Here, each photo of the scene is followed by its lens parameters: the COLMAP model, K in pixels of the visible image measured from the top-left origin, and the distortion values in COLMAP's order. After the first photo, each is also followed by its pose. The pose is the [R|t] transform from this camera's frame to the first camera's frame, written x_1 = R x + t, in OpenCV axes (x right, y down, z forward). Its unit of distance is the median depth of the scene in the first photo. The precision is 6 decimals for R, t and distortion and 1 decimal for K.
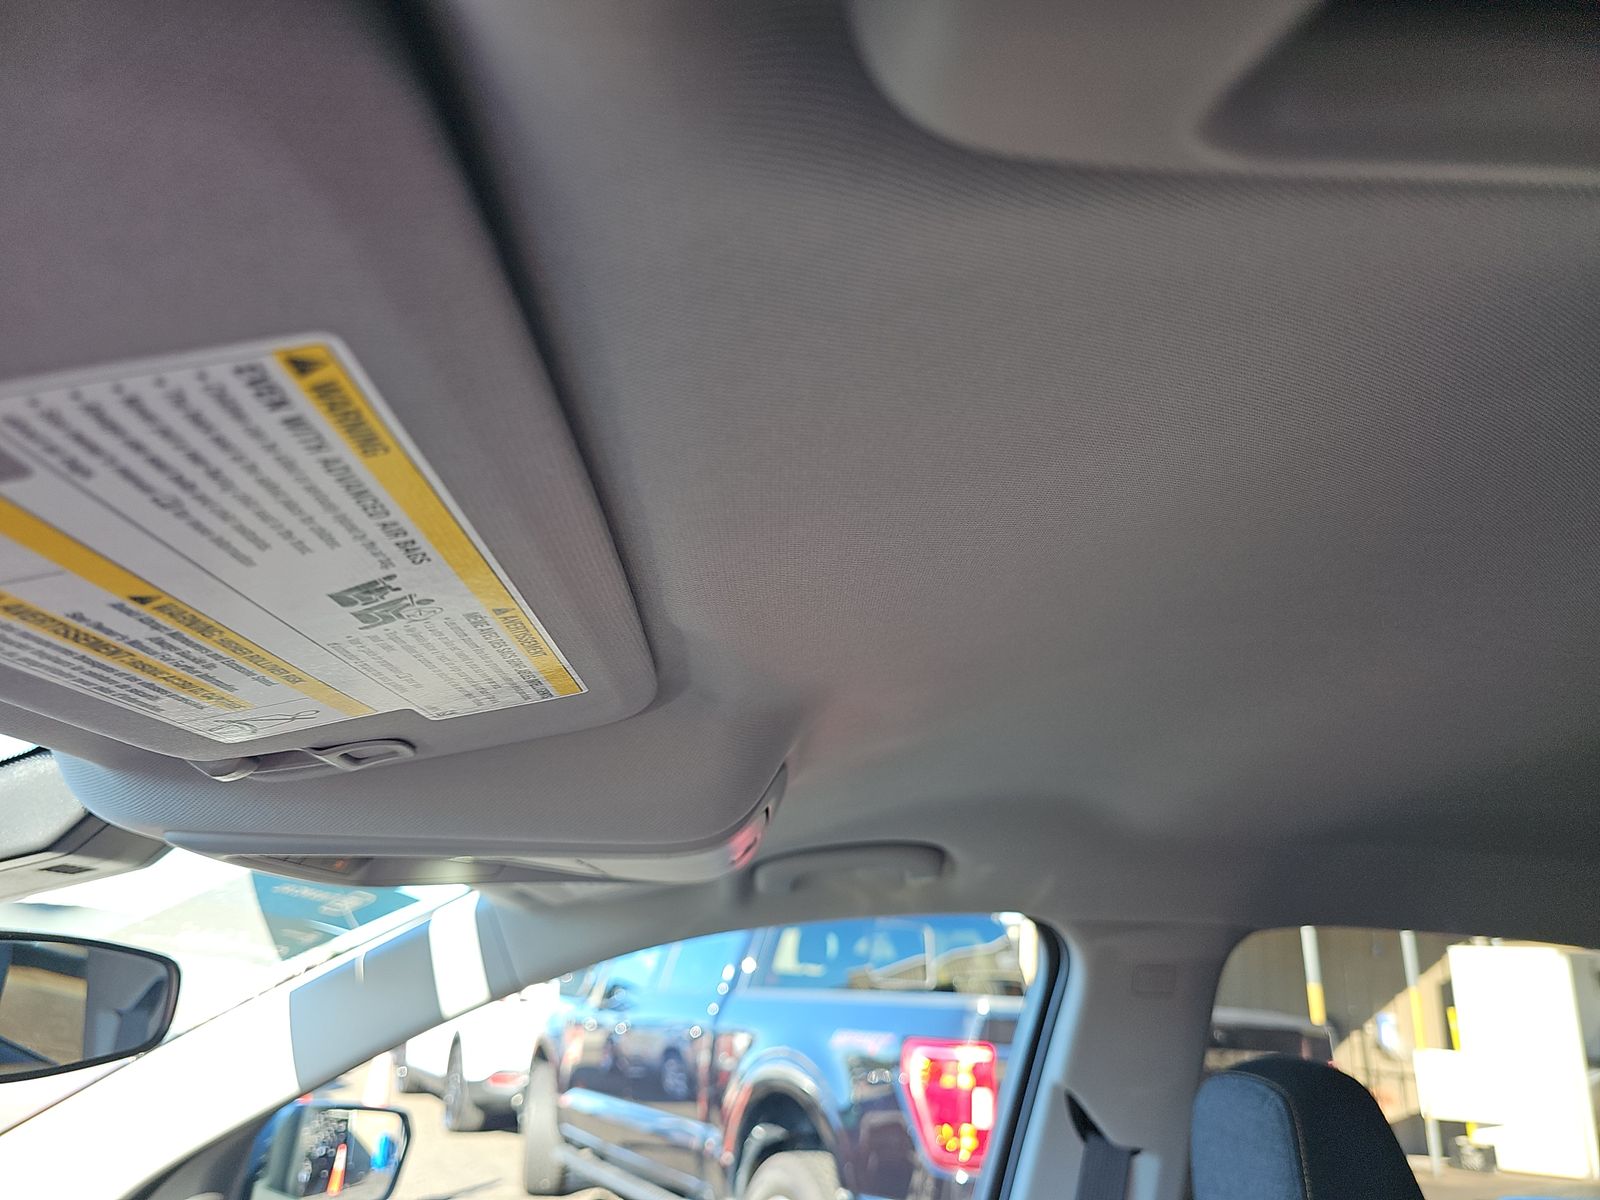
lens RADIAL K [[1095.5, 0, 793.5], [0, 1095.5, 611.0], [0, 0, 1]] dist [0.003698, 0.000706]
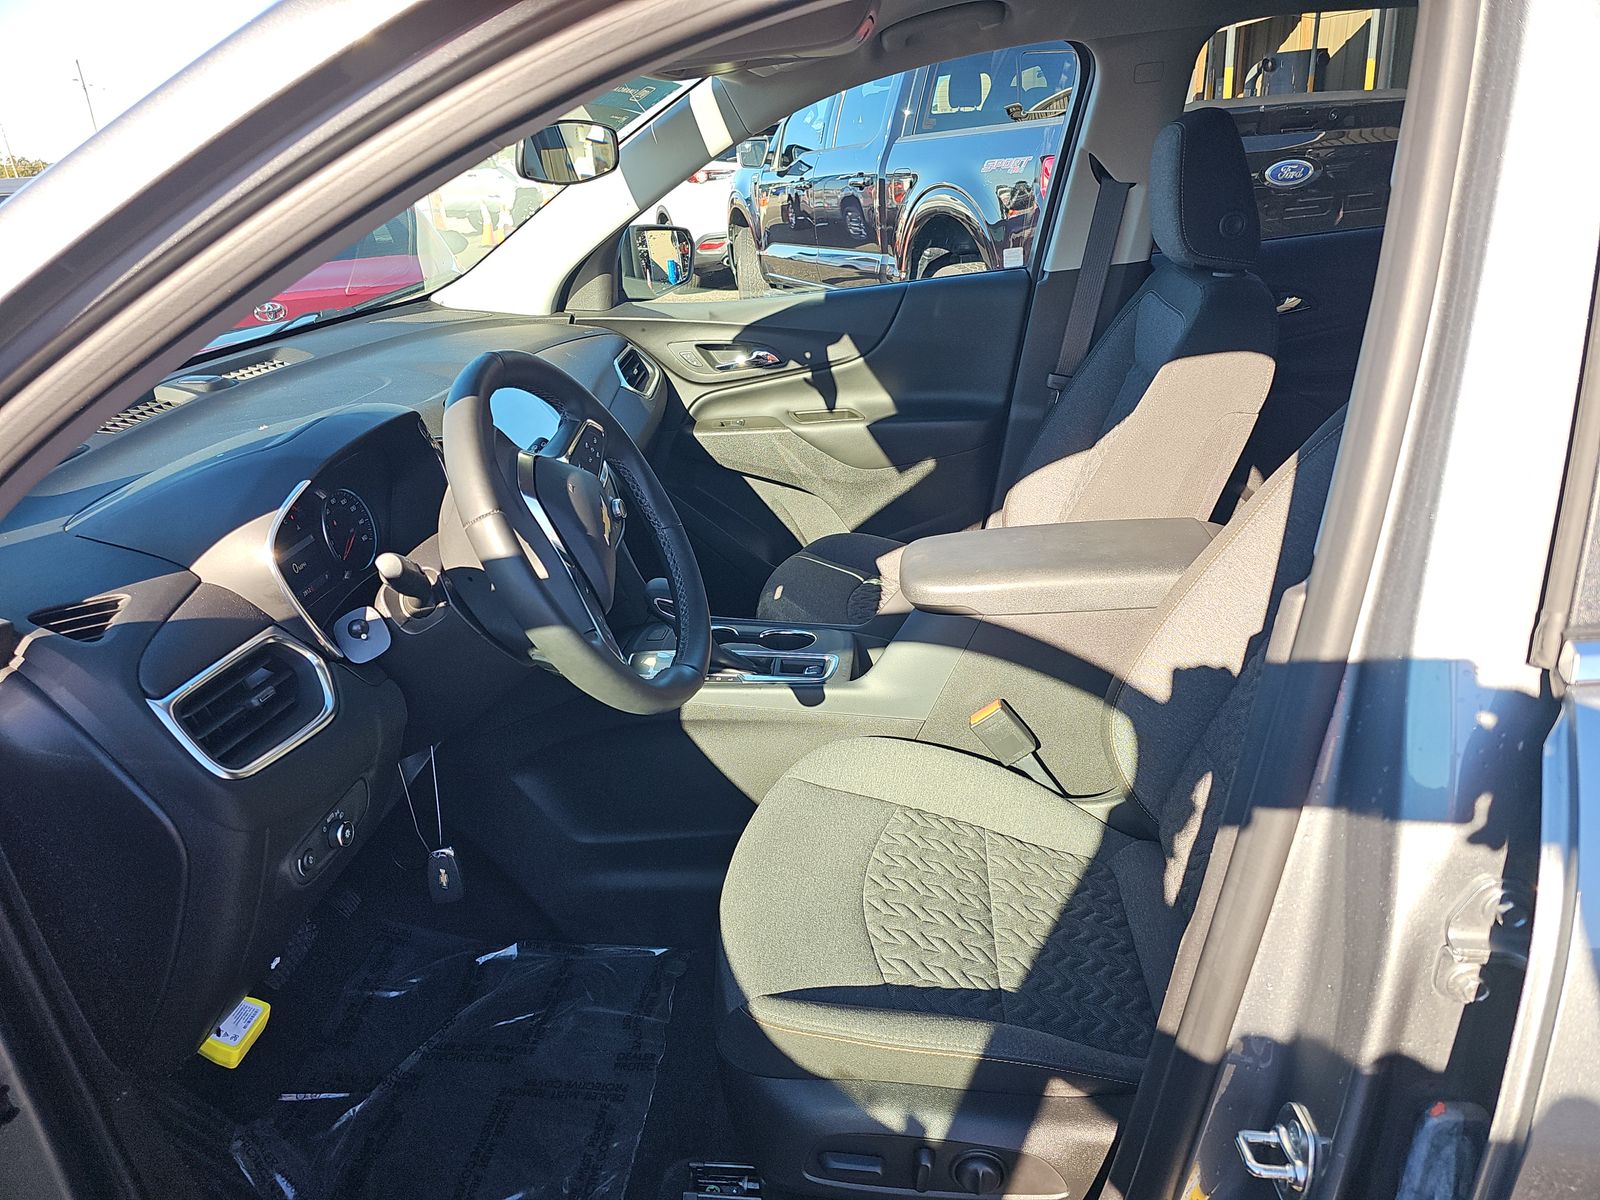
lens RADIAL K [[1095.5, 0, 793.5], [0, 1095.5, 611.0], [0, 0, 1]] dist [0.003698, 0.000706]
pose [[0.982191, -0.054939, -0.179674, 0.018289], [0.160686, 0.741214, 0.651753, -0.047144], [0.097370, -0.669017, 0.736841, -0.173377]]
